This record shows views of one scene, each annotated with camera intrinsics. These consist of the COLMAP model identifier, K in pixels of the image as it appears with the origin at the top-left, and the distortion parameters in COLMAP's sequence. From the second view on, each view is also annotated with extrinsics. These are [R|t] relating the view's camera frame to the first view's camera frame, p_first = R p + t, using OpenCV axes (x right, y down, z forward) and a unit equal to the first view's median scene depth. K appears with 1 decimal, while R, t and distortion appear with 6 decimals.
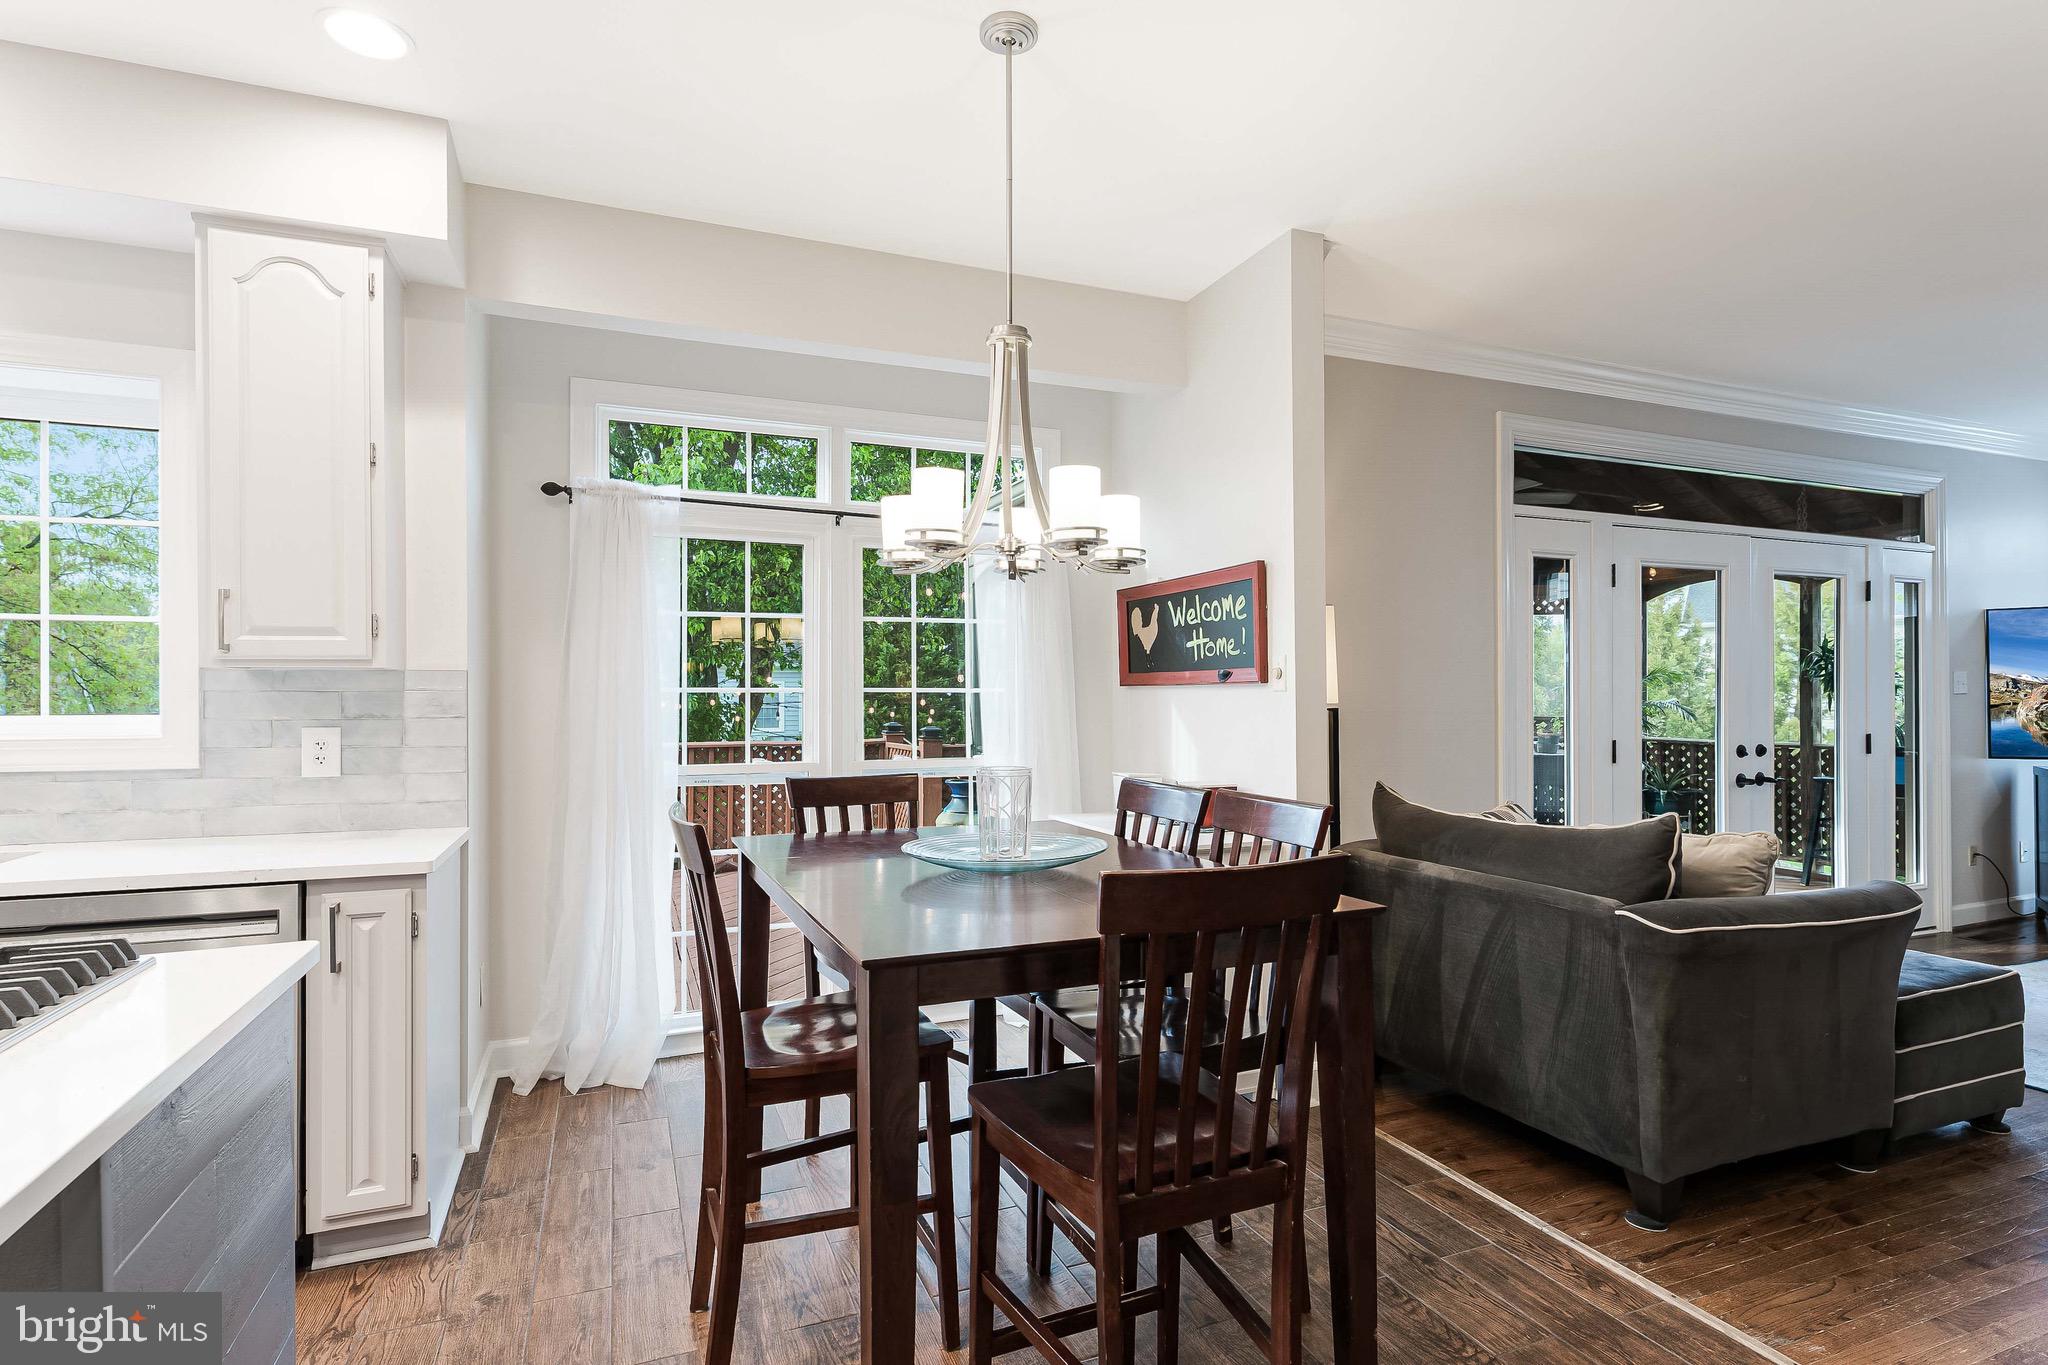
lens RADIAL K [[1018.5, 0, 1040.8], [0, 1018.5, 690.1], [0, 0, 1]] dist [-0.003455, -0.000762]
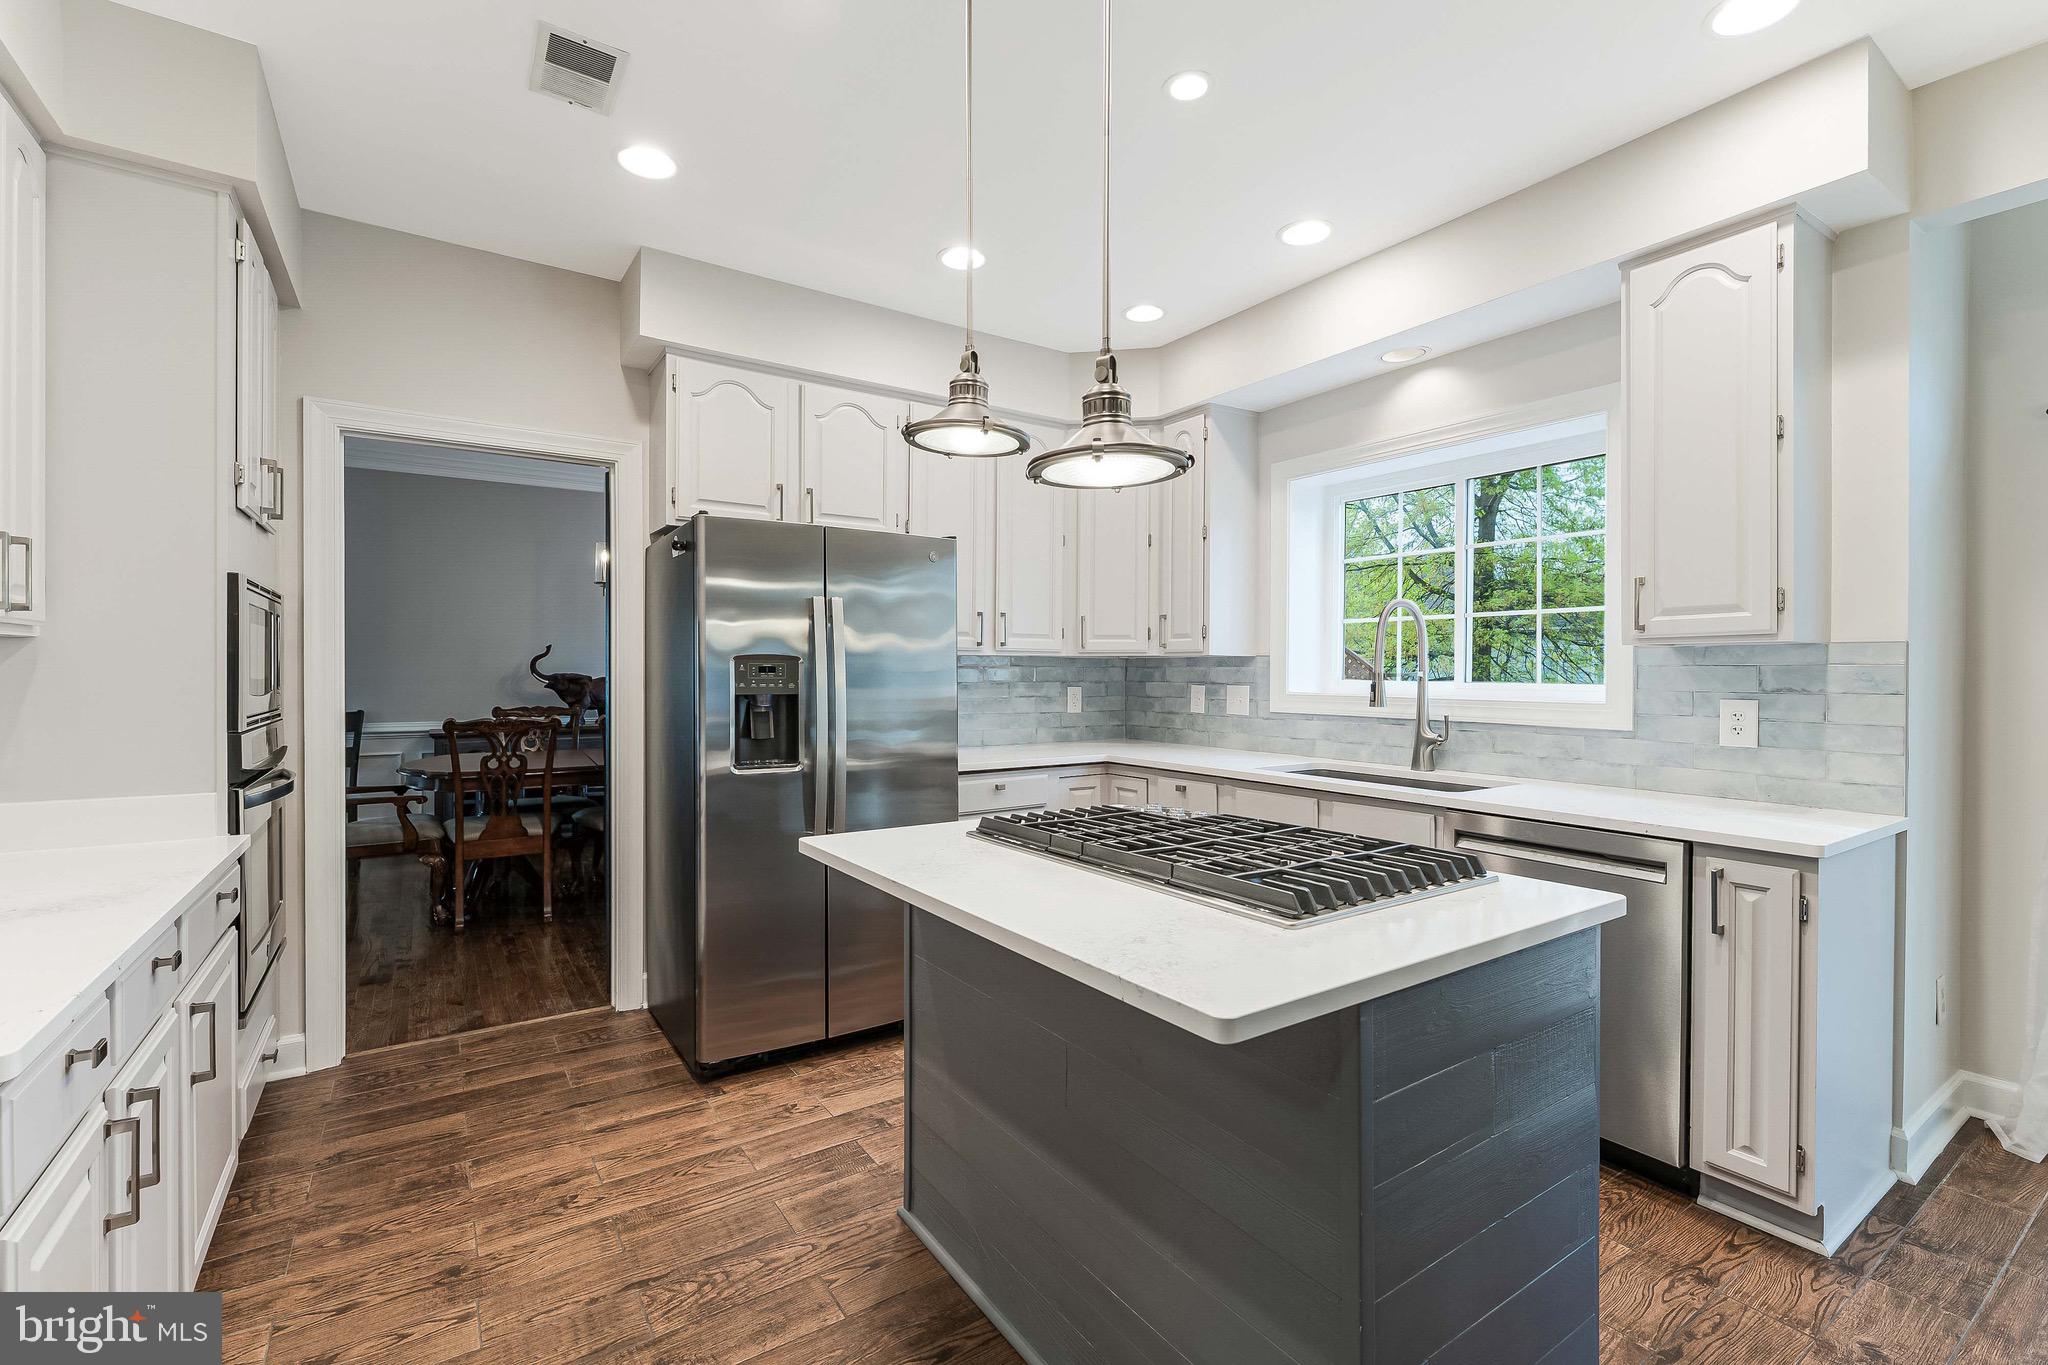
lens RADIAL K [[894.6, 0, 1034.6], [0, 894.6, 676.3], [0, 0, 1]] dist [-0.000801, 0.000021]
pose [[0.207242, 0.009412, -0.978245, 0.048553], [0.004393, 0.999935, 0.010551, -0.000653], [0.978280, -0.006484, 0.207187, 0.101657]]
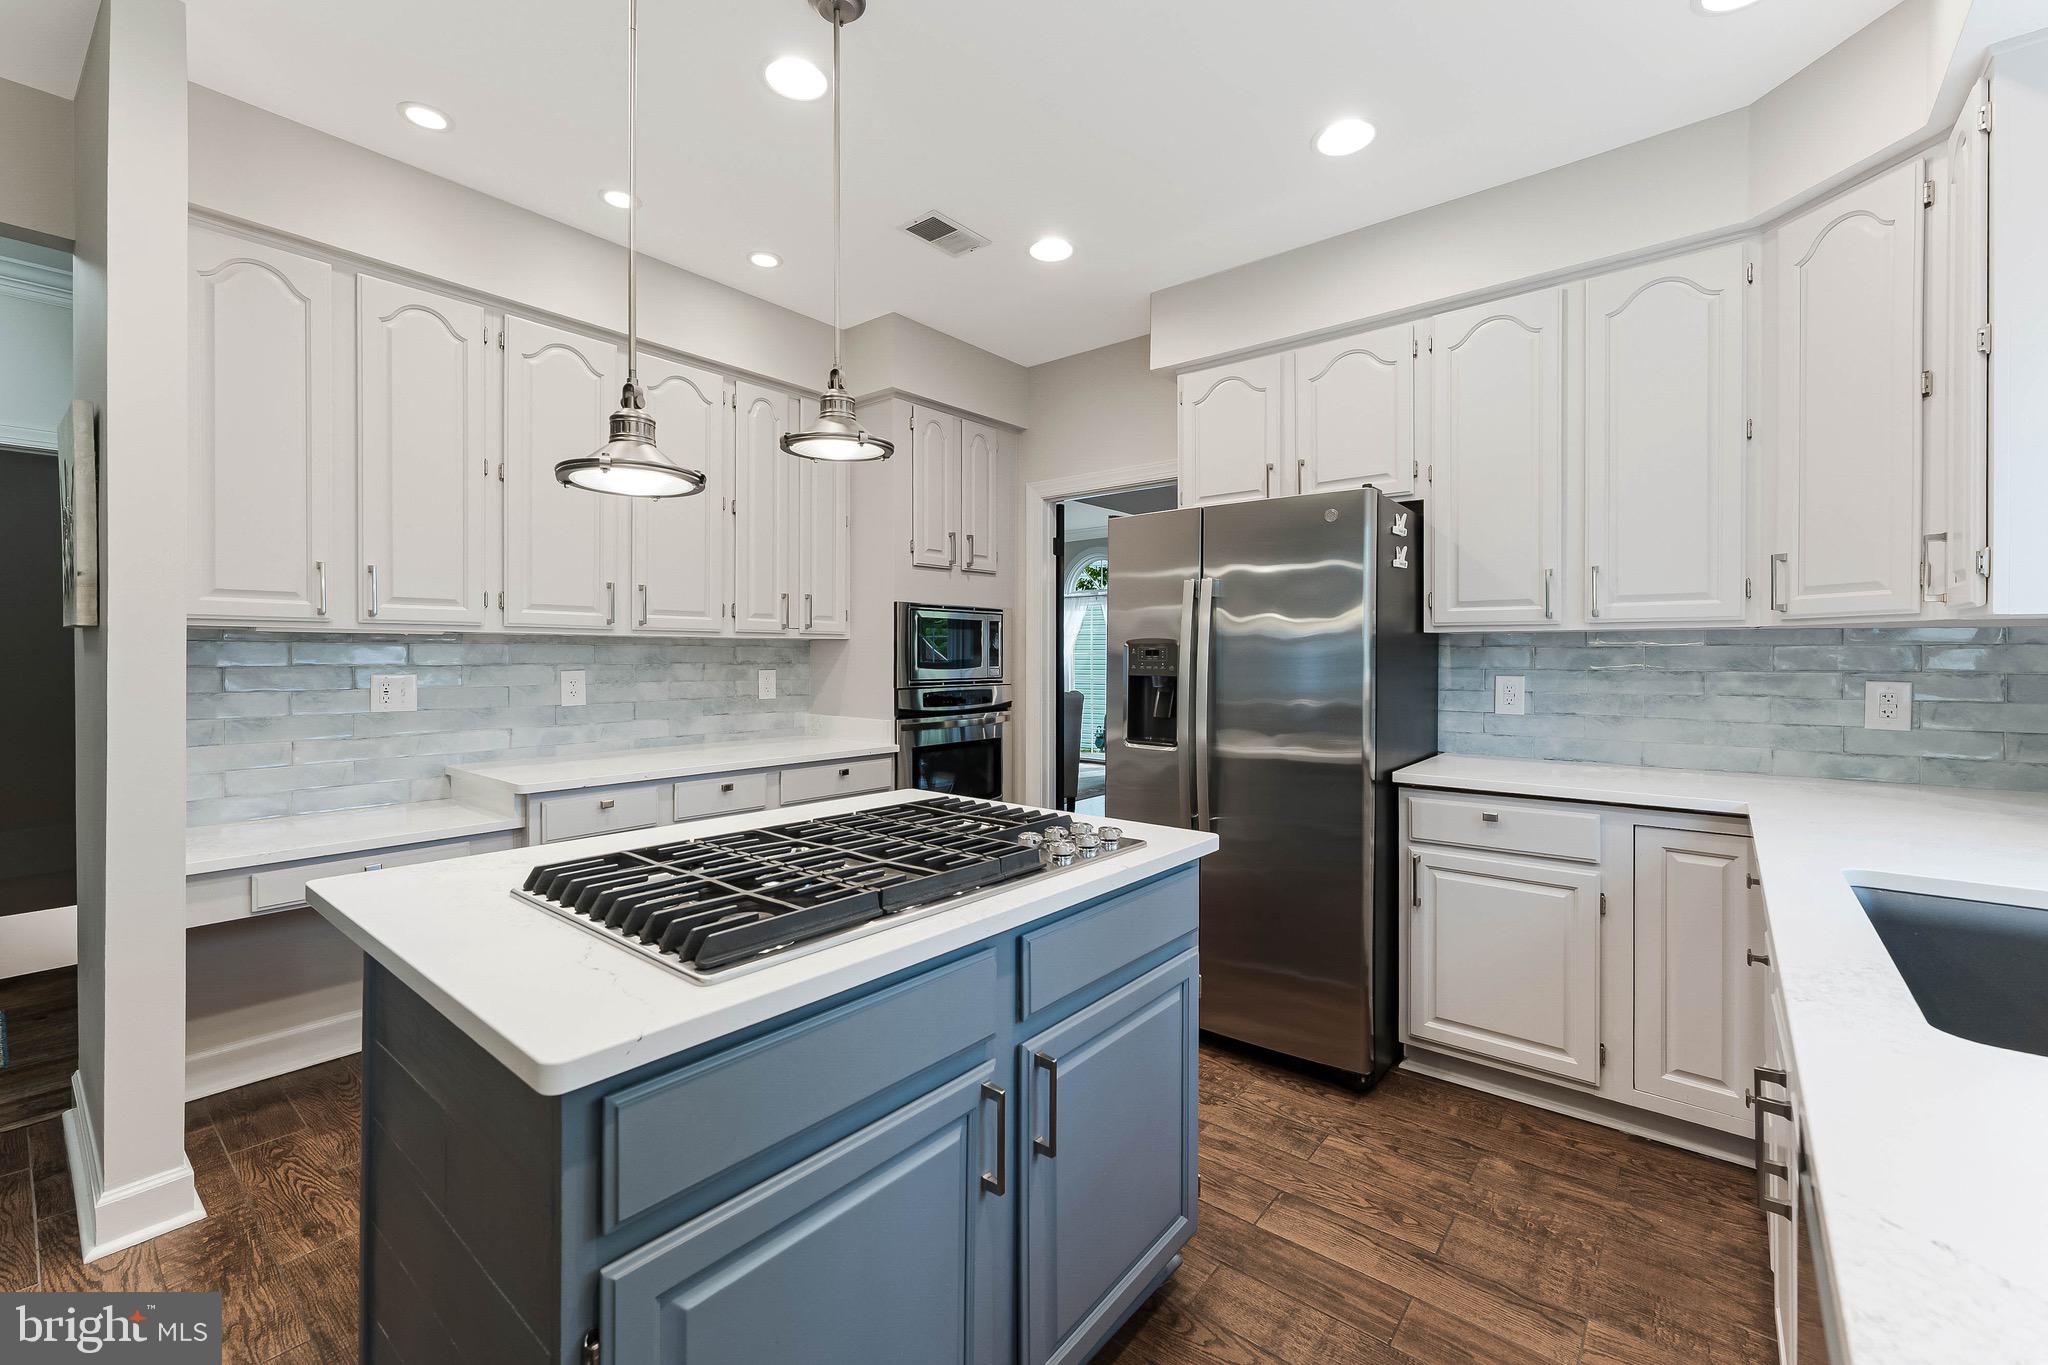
lens RADIAL K [[837.2, 0, 1034.9], [0, 837.2, 650.7], [0, 0, 1]] dist [0.003090, -0.000271]
pose [[-0.880110, 0.002642, -0.474763, -0.437550], [0.007522, 0.999937, -0.008381, 0.006601], [0.474710, -0.010947, -0.880074, 0.899994]]
